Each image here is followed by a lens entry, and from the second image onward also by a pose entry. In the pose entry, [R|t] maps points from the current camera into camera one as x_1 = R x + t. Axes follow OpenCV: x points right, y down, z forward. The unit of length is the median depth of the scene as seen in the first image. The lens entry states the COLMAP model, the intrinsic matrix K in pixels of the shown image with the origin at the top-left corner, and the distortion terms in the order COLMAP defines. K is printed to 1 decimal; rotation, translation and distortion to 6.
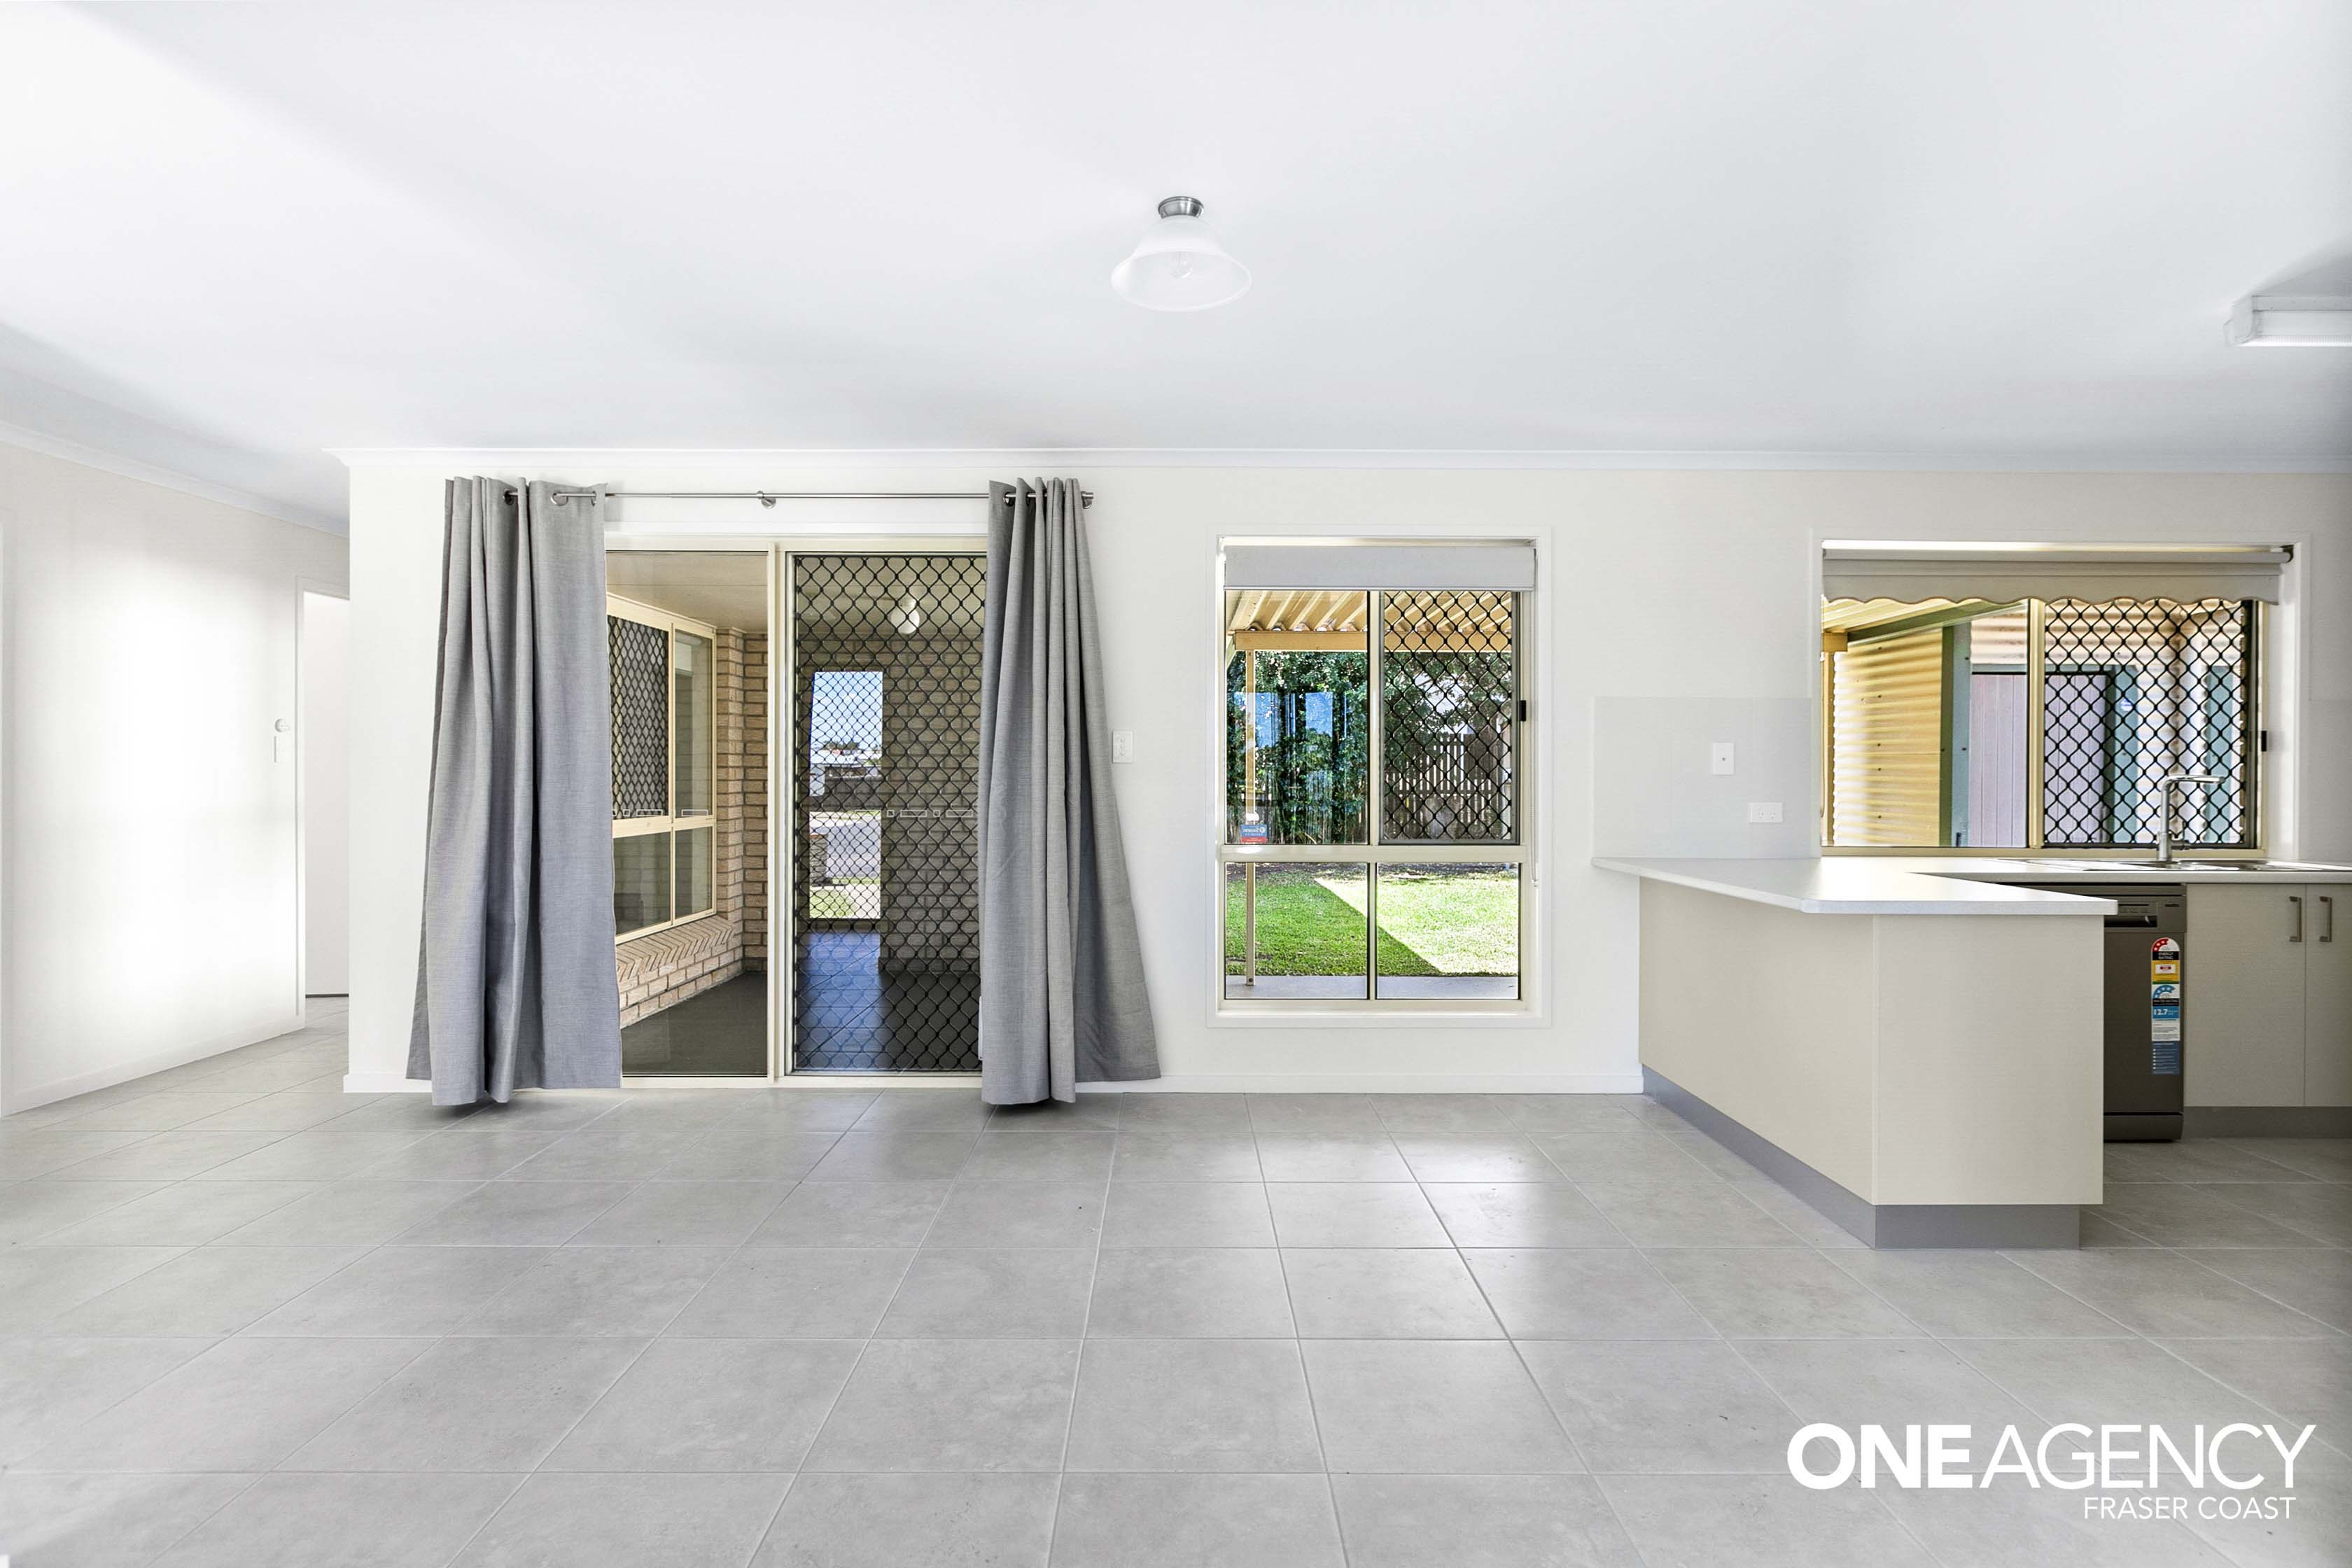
lens RADIAL K [[1100.4, 0, 1190.7], [0, 1100.4, 776.4], [0, 0, 1]] dist [0.000215, -0.000709]
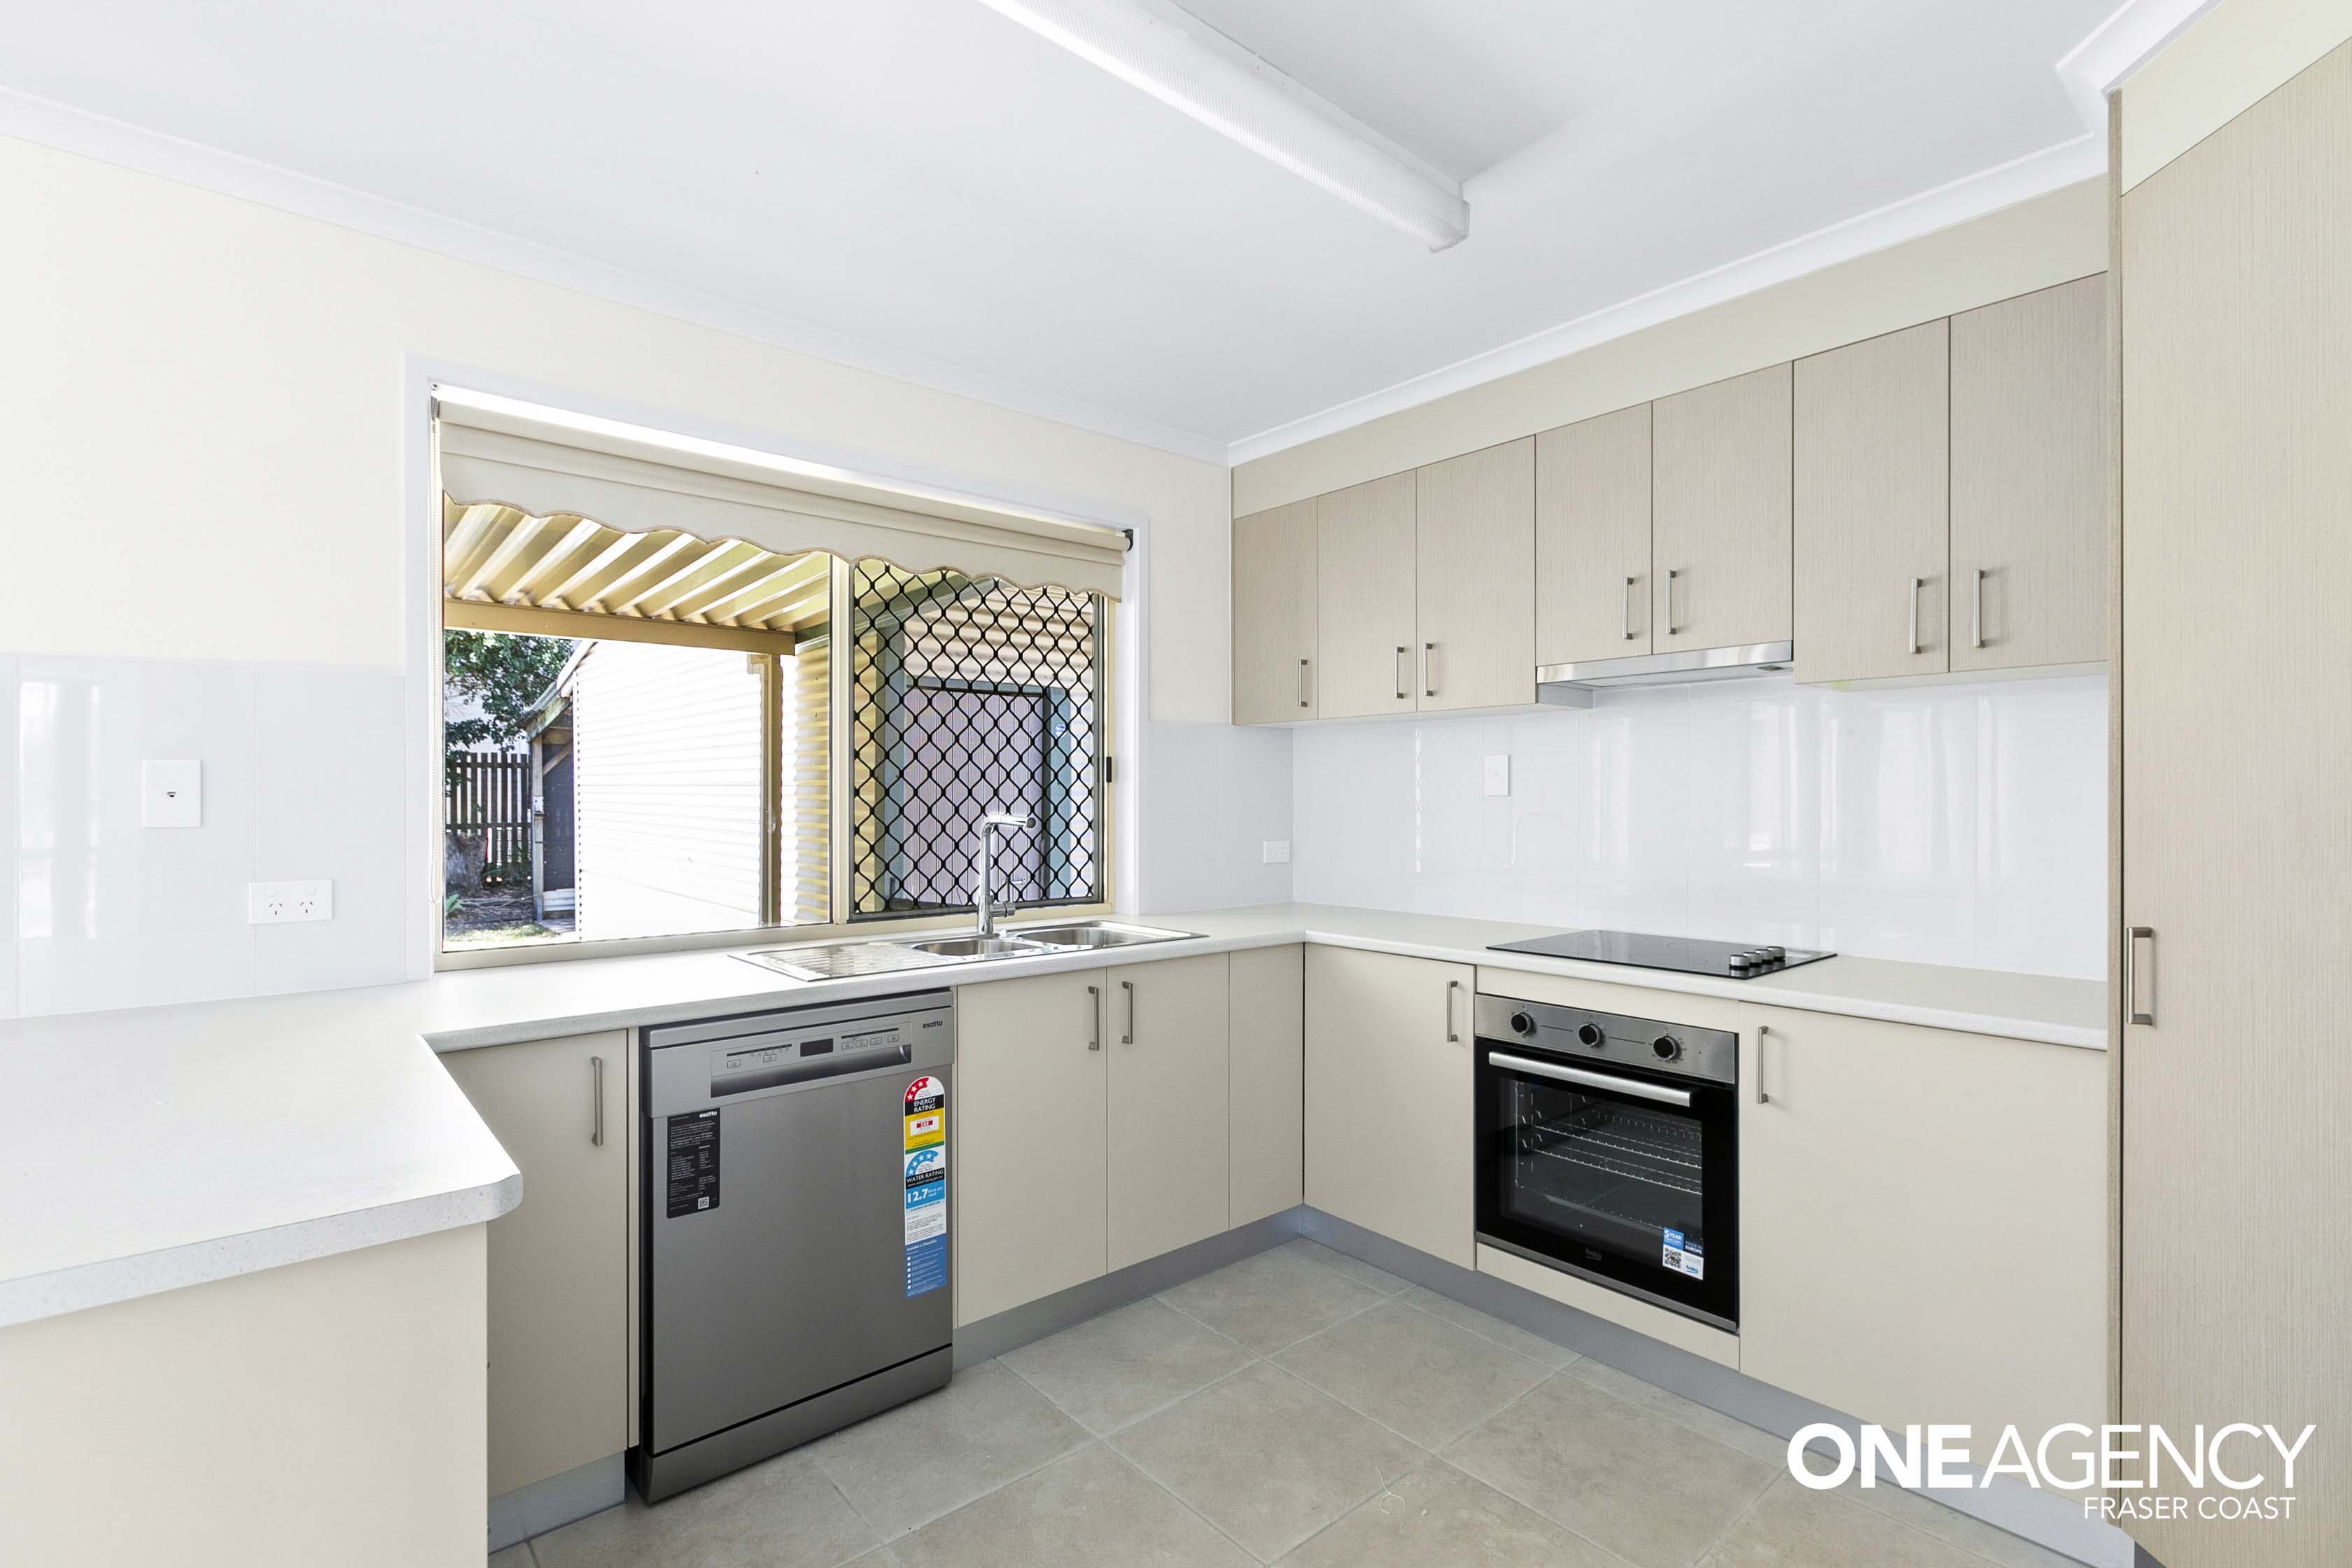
lens RADIAL K [[1064.5, 0, 1163.7], [0, 1064.5, 799.1], [0, 0, 1]] dist [0.000559, -0.000361]
pose [[0.772567, -0.005445, 0.634910, 0.517112], [0.006455, 0.999979, 0.000720, -0.010719], [-0.634901, 0.003542, 0.772586, 0.375132]]
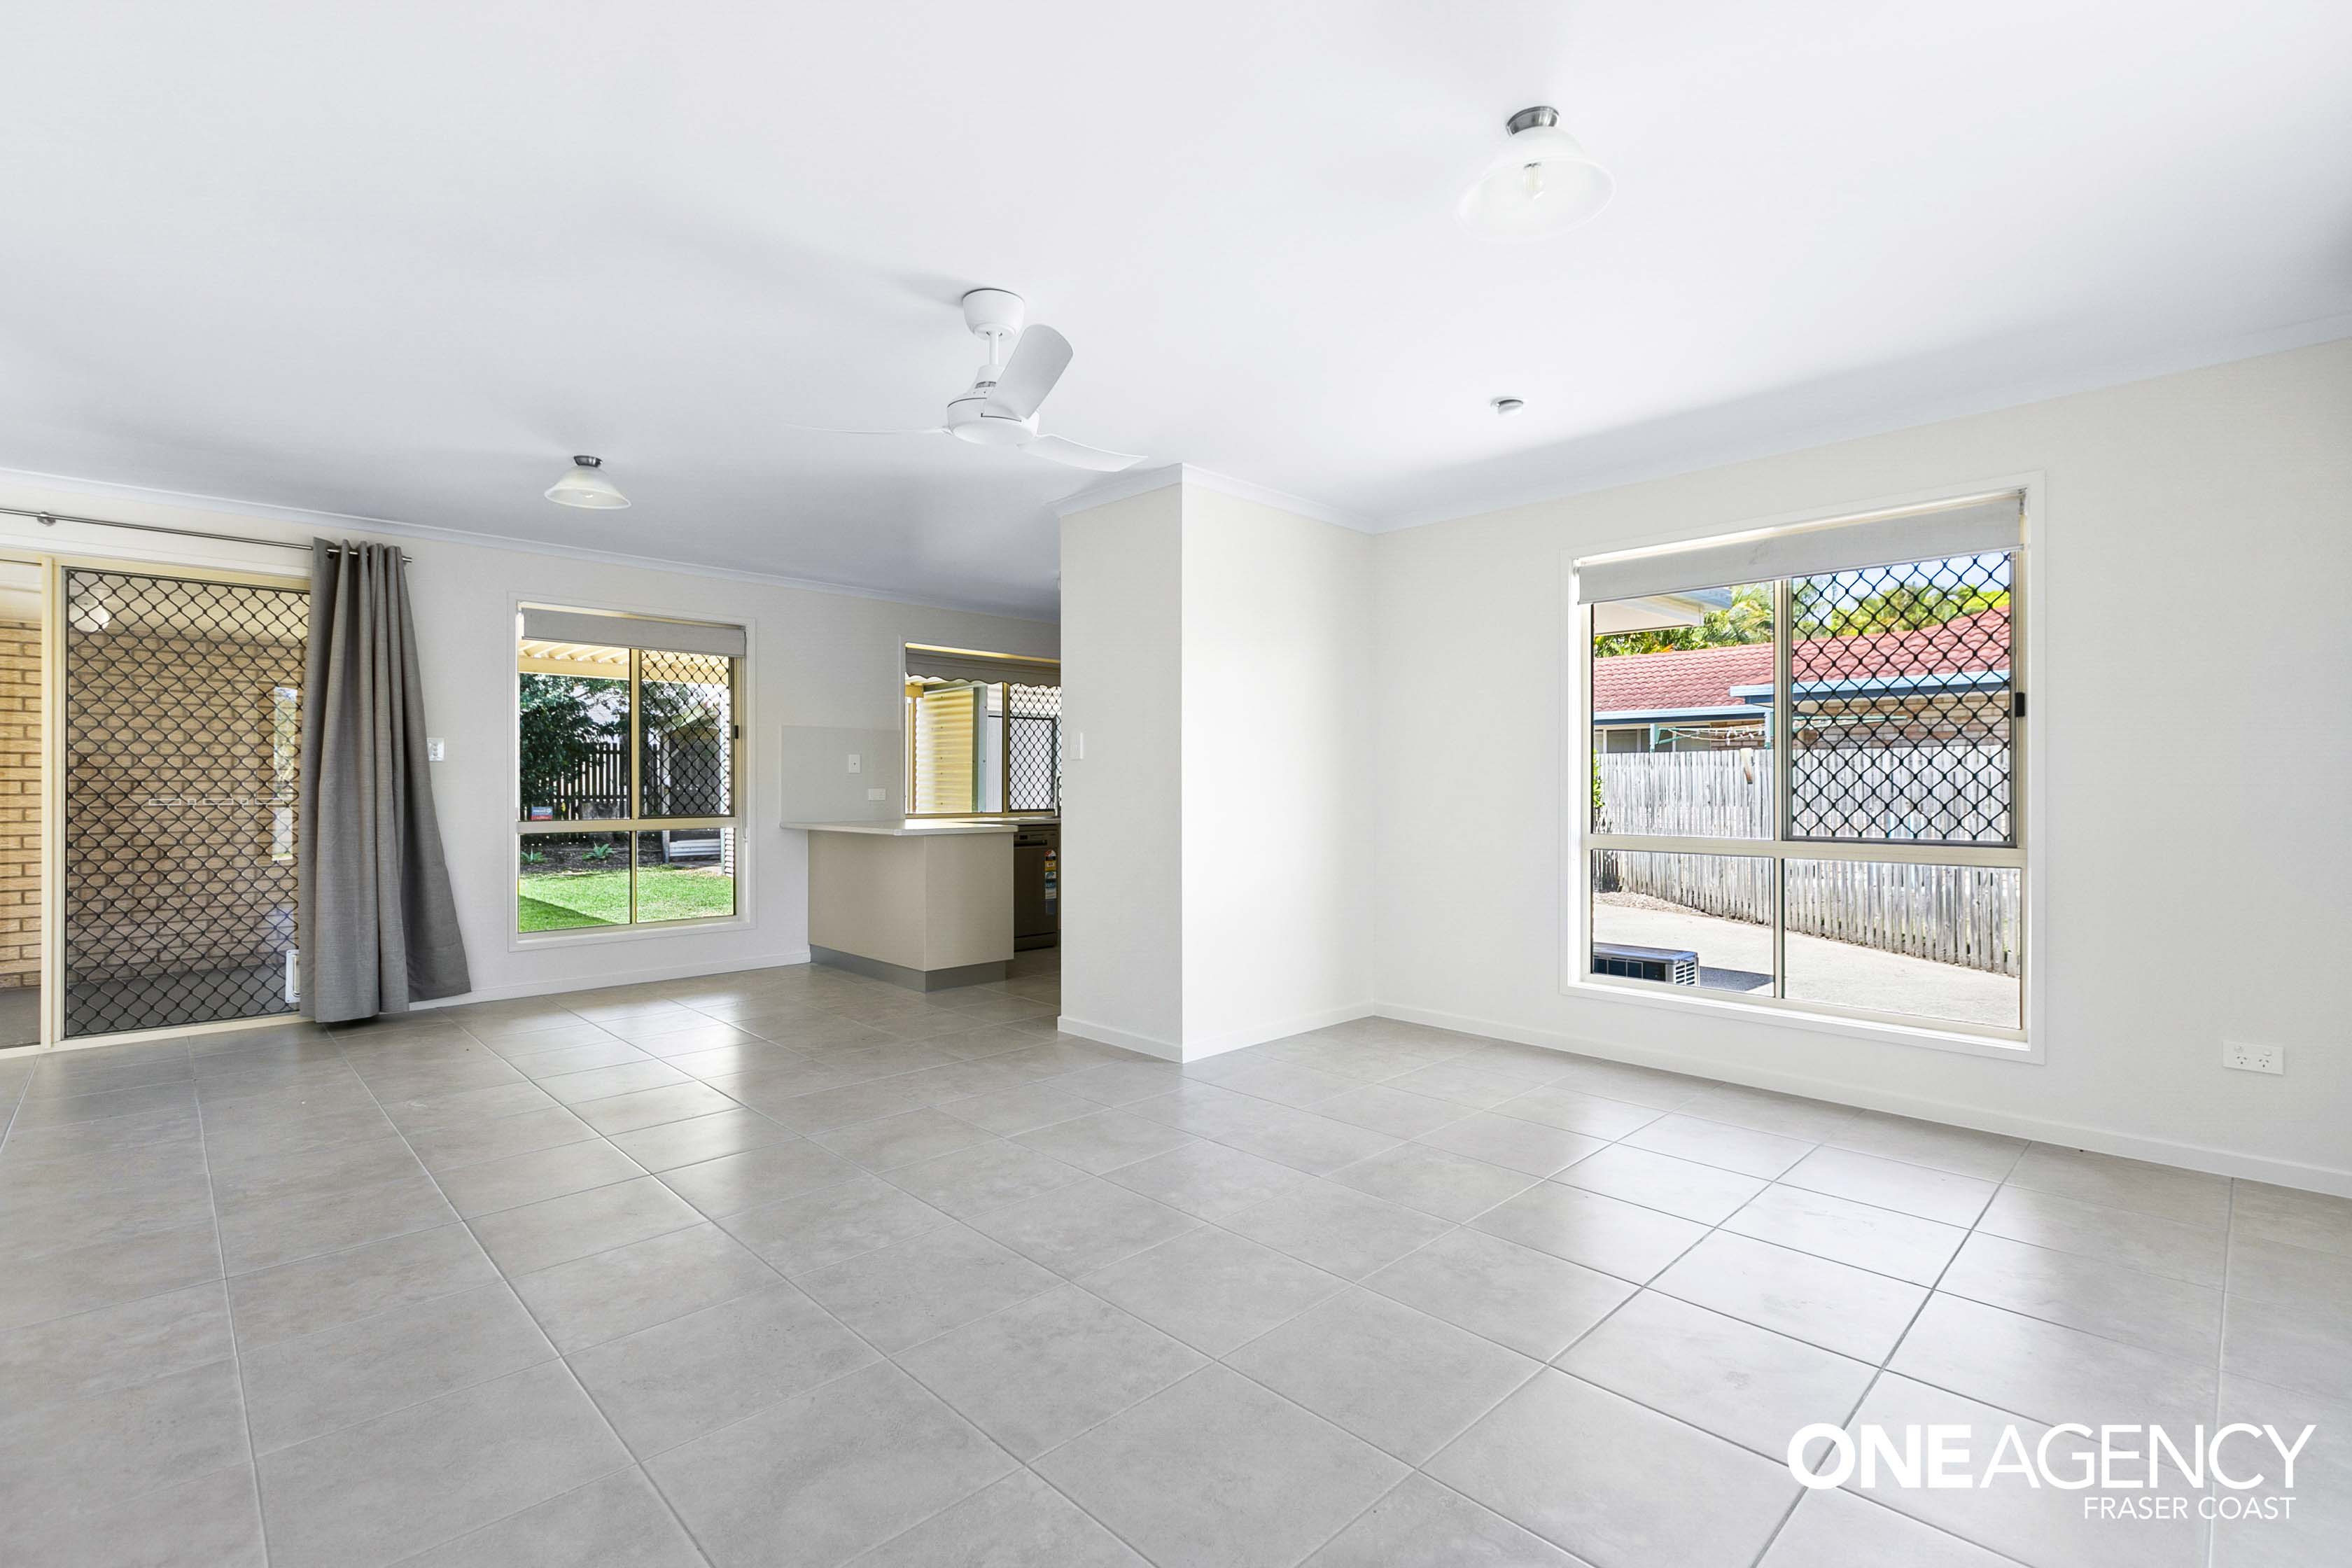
lens RADIAL K [[1064.5, 0, 1177.2], [0, 1064.5, 795.1], [0, 0, 1]] dist [0.000559, -0.000361]
pose [[0.725337, -0.007817, 0.688349, -0.300753], [0.002999, 0.999962, 0.008195, 0.021557], [-0.688387, -0.003880, 0.725333, -0.564726]]
